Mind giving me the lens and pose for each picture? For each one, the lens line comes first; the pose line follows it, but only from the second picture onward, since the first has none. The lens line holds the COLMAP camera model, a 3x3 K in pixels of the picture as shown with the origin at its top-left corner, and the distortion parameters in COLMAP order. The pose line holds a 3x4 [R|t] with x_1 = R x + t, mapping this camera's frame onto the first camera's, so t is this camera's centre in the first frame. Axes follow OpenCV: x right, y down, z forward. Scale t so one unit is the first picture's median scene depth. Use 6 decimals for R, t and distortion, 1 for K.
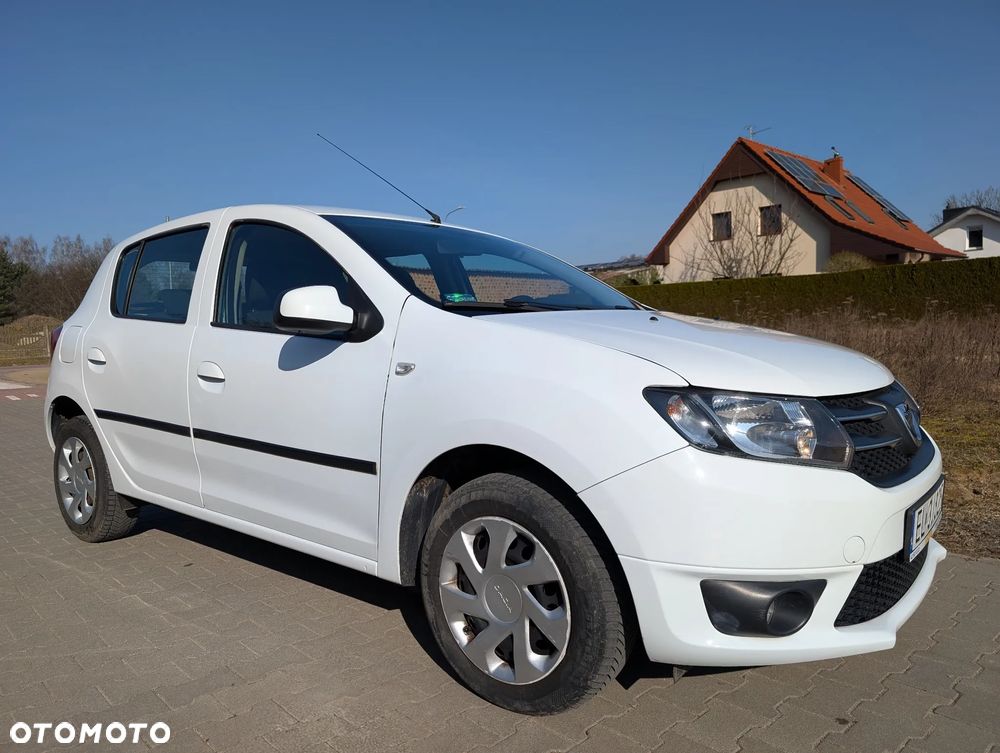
lens RADIAL K [[719.9, 0, 501.5], [0, 719.9, 376.1], [0, 0, 1]] dist [0.017458, -0.011693]
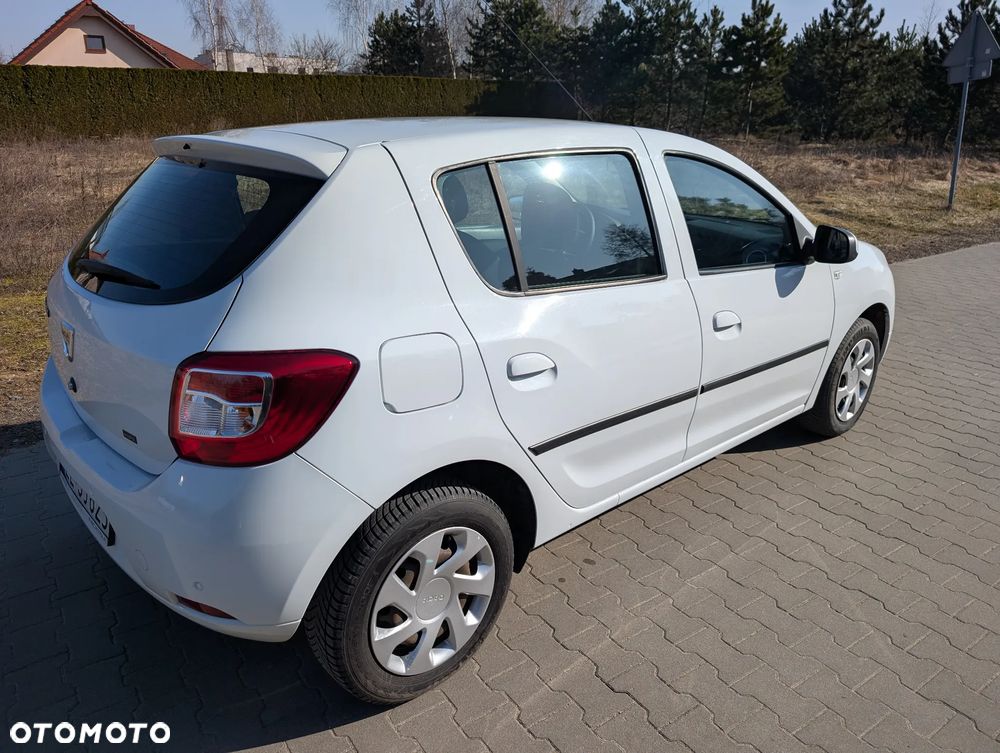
lens RADIAL K [[719.9, 0, 494.2], [0, 719.9, 368.3], [0, 0, 1]] dist [0.017458, -0.011693]
pose [[0.160305, -0.302655, 0.939522, -0.113714], [0.056203, 0.953086, 0.297435, -0.020745], [-0.985466, 0.005124, 0.169794, 0.092793]]
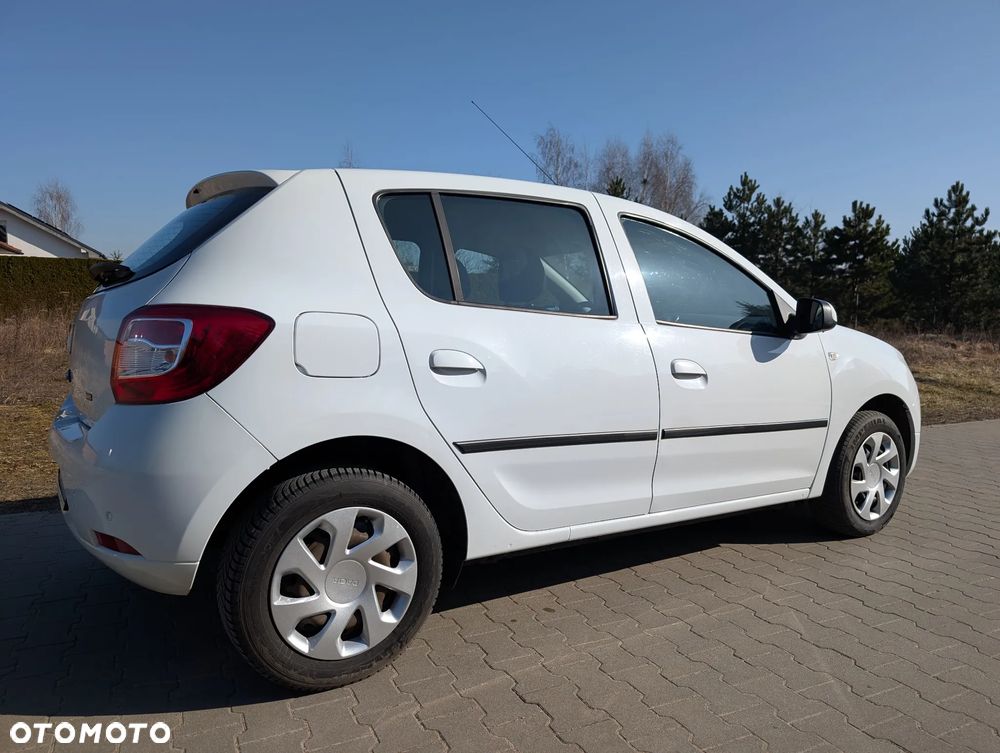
lens RADIAL K [[719.9, 0, 510.1], [0, 719.9, 381.5], [0, 0, 1]] dist [0.017458, -0.011693]
pose [[0.298129, -0.056264, 0.952866, -0.117229], [0.045503, 0.997964, 0.044690, -0.003692], [-0.953440, 0.030035, 0.300083, 0.075646]]
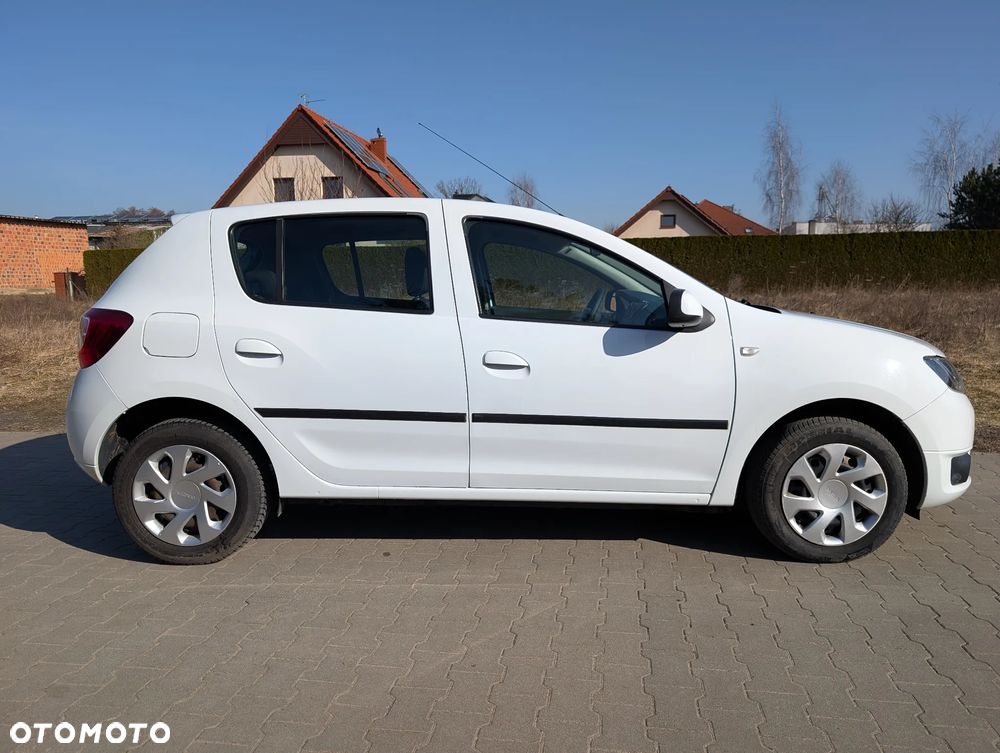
lens RADIAL K [[719.9, 0, 509.1], [0, 719.9, 375.3], [0, 0, 1]] dist [0.017458, -0.011693]
pose [[0.787929, -0.058607, 0.612970, -0.086266], [0.028114, 0.997846, 0.059267, -0.003829], [-0.615124, -0.029465, 0.787880, 0.010980]]
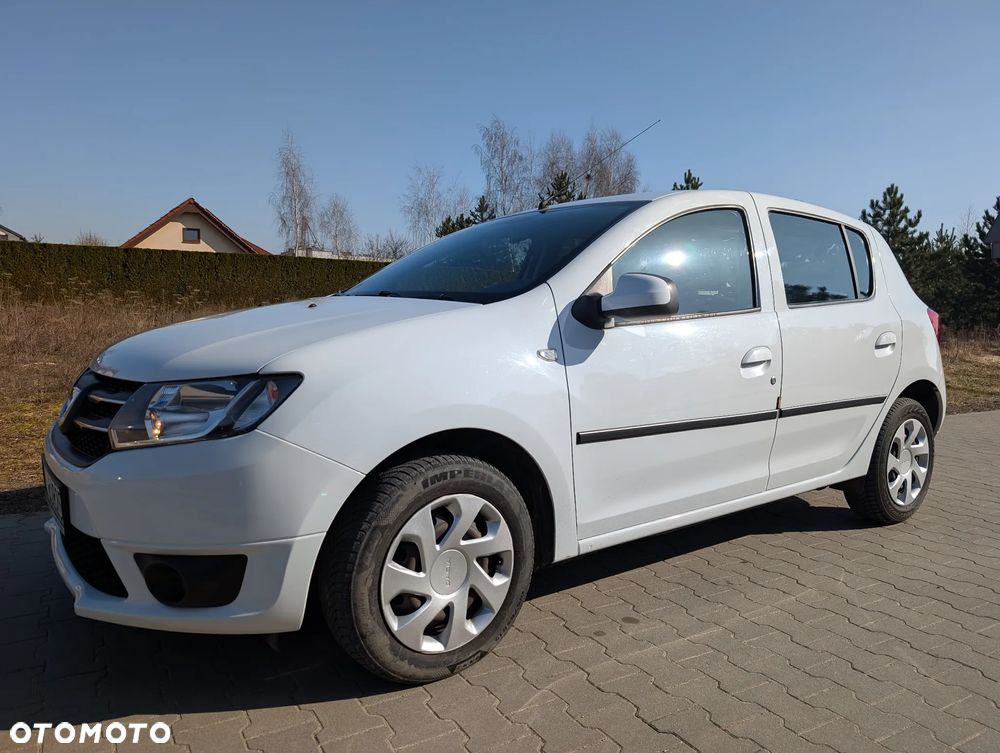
lens RADIAL K [[719.9, 0, 502.1], [0, 719.9, 375.5], [0, 0, 1]] dist [0.017458, -0.011693]
pose [[0.223970, -0.055464, 0.973017, -0.113844], [0.035349, 0.998185, 0.048762, -0.003316], [-0.973955, 0.023473, 0.225524, 0.091858]]
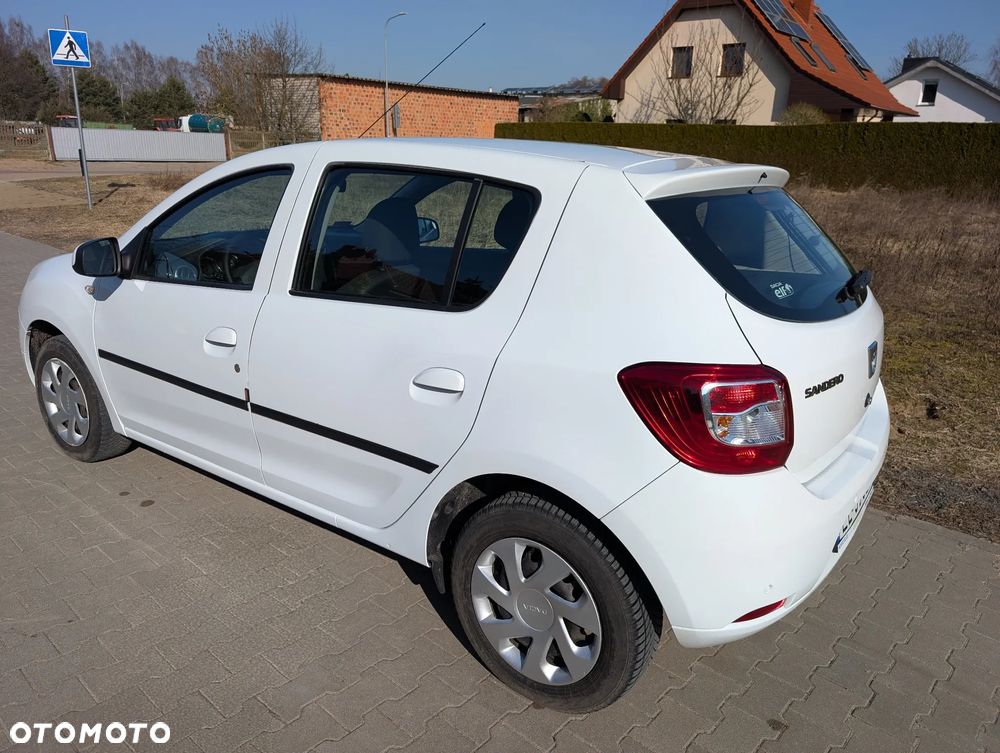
lens RADIAL K [[719.9, 0, 505.1], [0, 719.9, 382.4], [0, 0, 1]] dist [0.017458, -0.011693]
pose [[0.994393, 0.036021, 0.099427, -0.004674], [-0.059131, 0.968879, 0.240368, -0.016080], [-0.087674, -0.244899, 0.965576, 0.003706]]
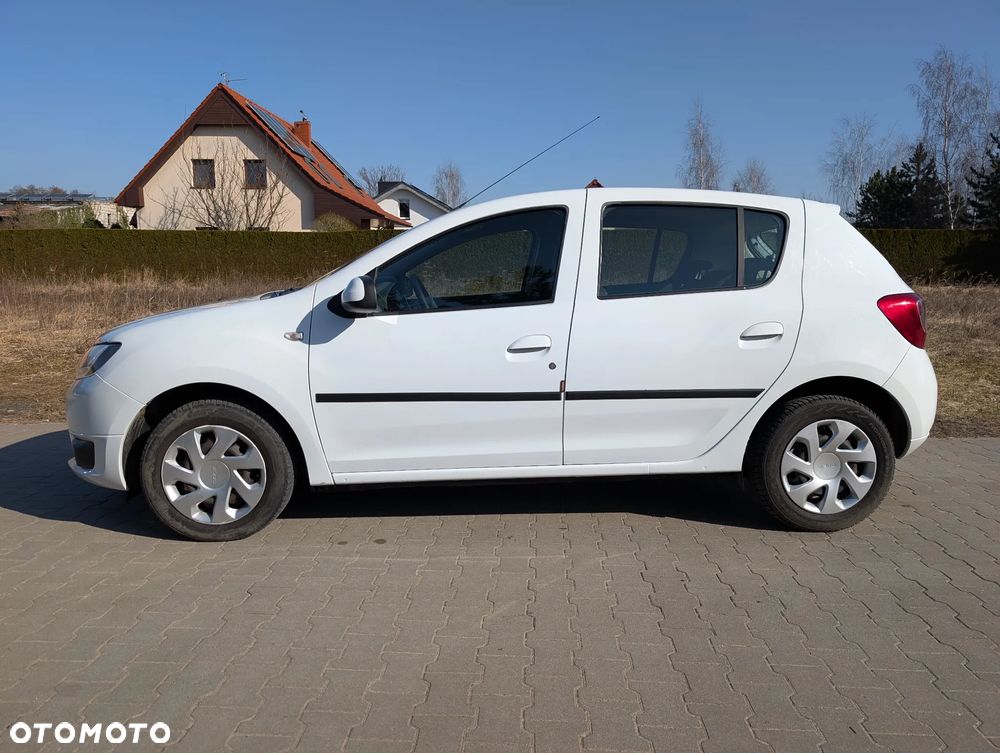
lens RADIAL K [[719.9, 0, 496.8], [0, 719.9, 373.8], [0, 0, 1]] dist [0.017458, -0.011693]
pose [[0.728643, -0.062961, 0.681993, -0.093729], [0.018249, 0.997197, 0.072563, -0.003322], [-0.684650, -0.040427, 0.727750, 0.017797]]
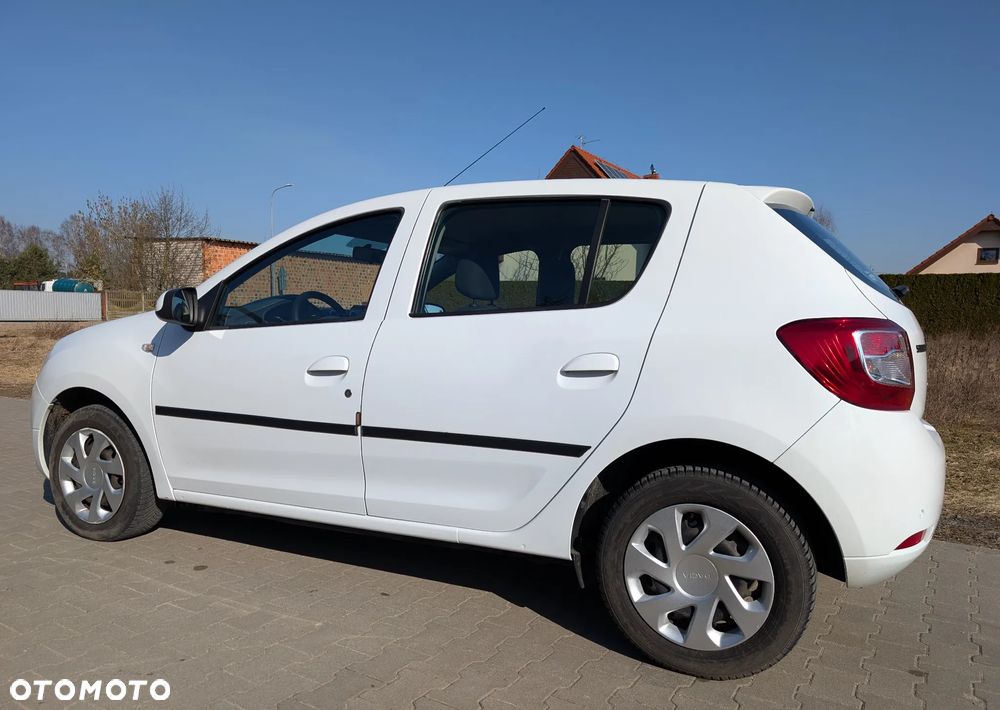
lens RADIAL K [[719.9, 0, 504.2], [0, 719.9, 380.4], [0, 0, 1]] dist [0.026069, -0.019150]
pose [[0.965856, 0.029435, 0.257400, -0.029127], [-0.034397, 0.999299, 0.014793, -0.000657], [-0.256784, -0.023142, 0.966192, 0.000256]]
